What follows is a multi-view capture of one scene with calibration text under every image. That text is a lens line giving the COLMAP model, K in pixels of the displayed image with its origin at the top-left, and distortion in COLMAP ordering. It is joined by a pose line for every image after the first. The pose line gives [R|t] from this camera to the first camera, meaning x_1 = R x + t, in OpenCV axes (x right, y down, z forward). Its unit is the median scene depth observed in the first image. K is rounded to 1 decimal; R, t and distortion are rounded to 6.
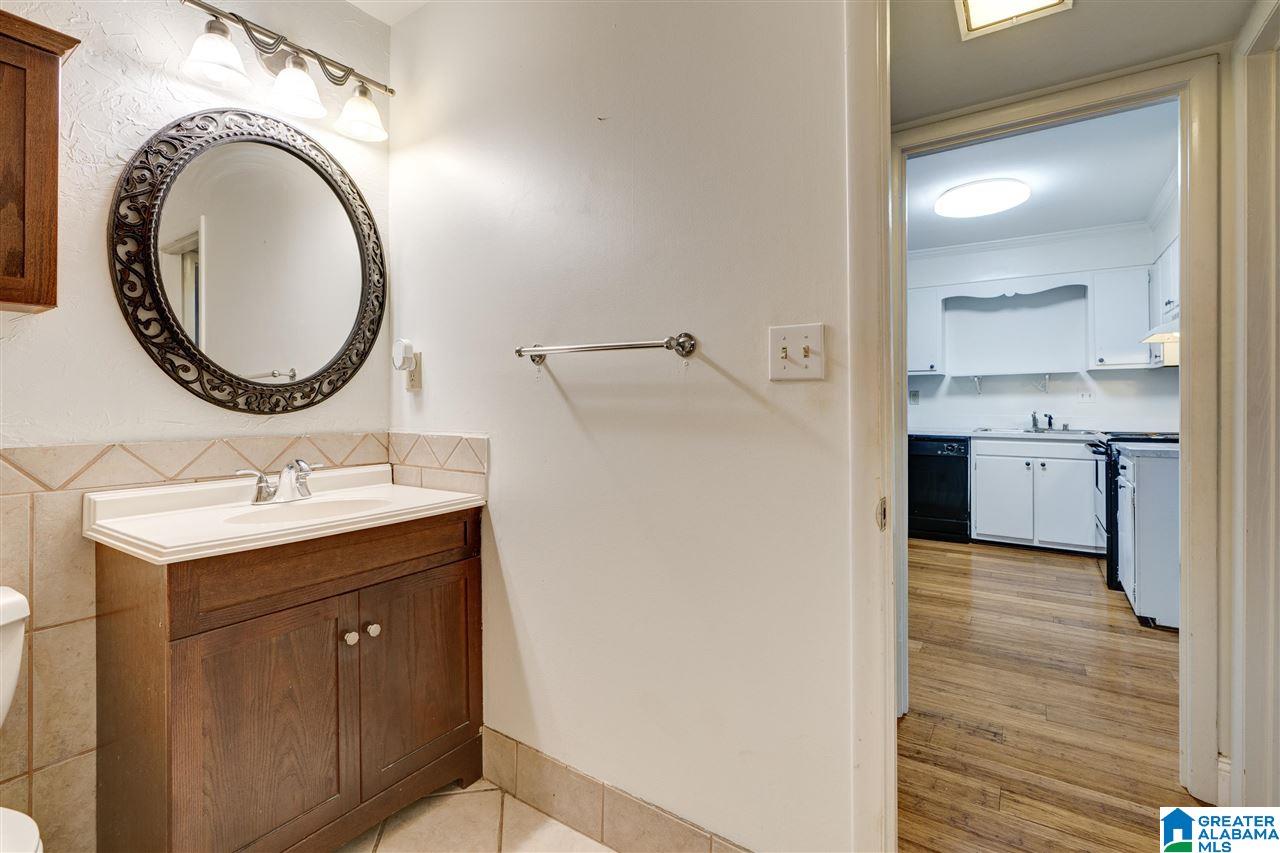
lens RADIAL K [[616.7, 0, 619.7], [0, 616.7, 400.9], [0, 0, 1]] dist [0.004961, 0.000968]
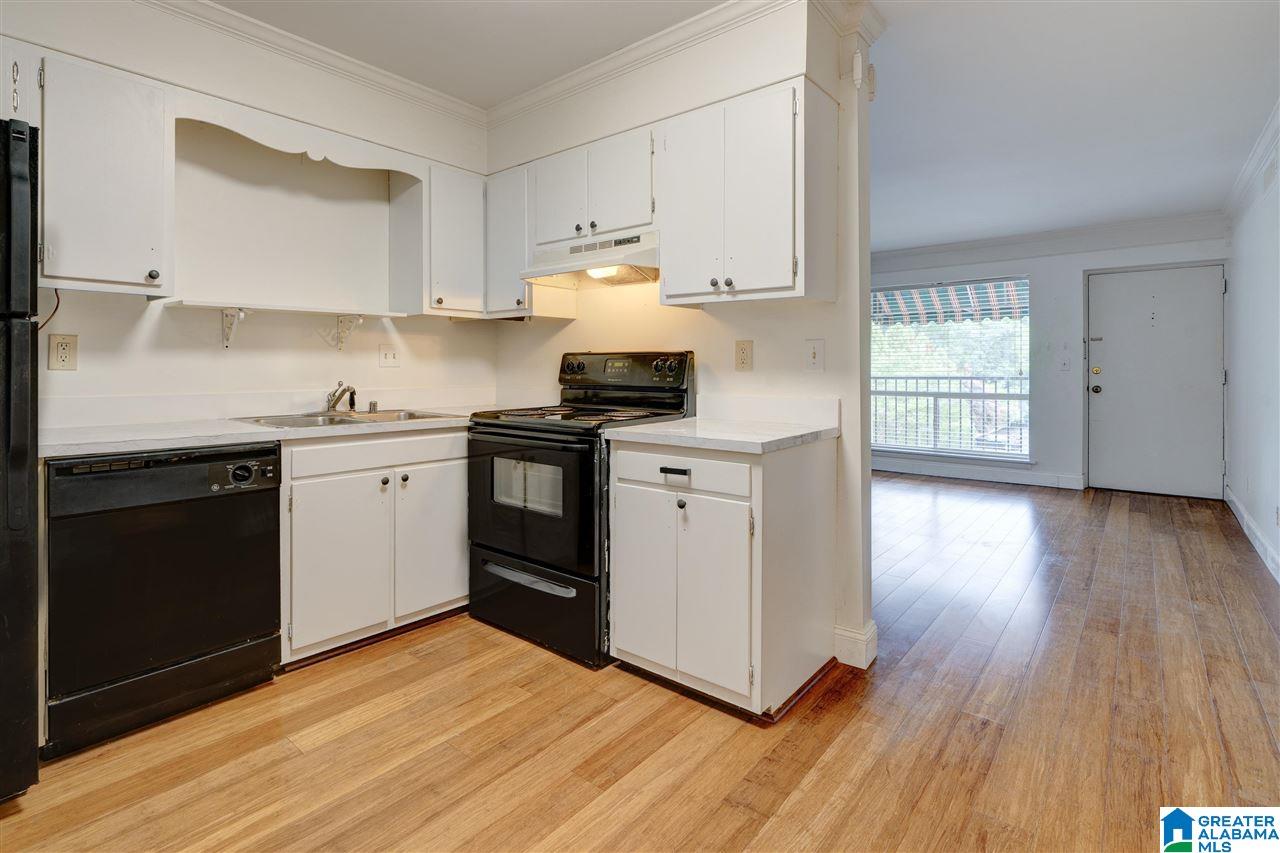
lens RADIAL K [[616.7, 0, 626.8], [0, 616.7, 370.1], [0, 0, 1]] dist [0.004961, 0.000968]
pose [[0.091644, 0.002684, 0.995788, 0.142341], [-0.003342, 0.999992, -0.002388, 0.006852], [-0.995786, -0.003109, 0.091652, 0.698658]]
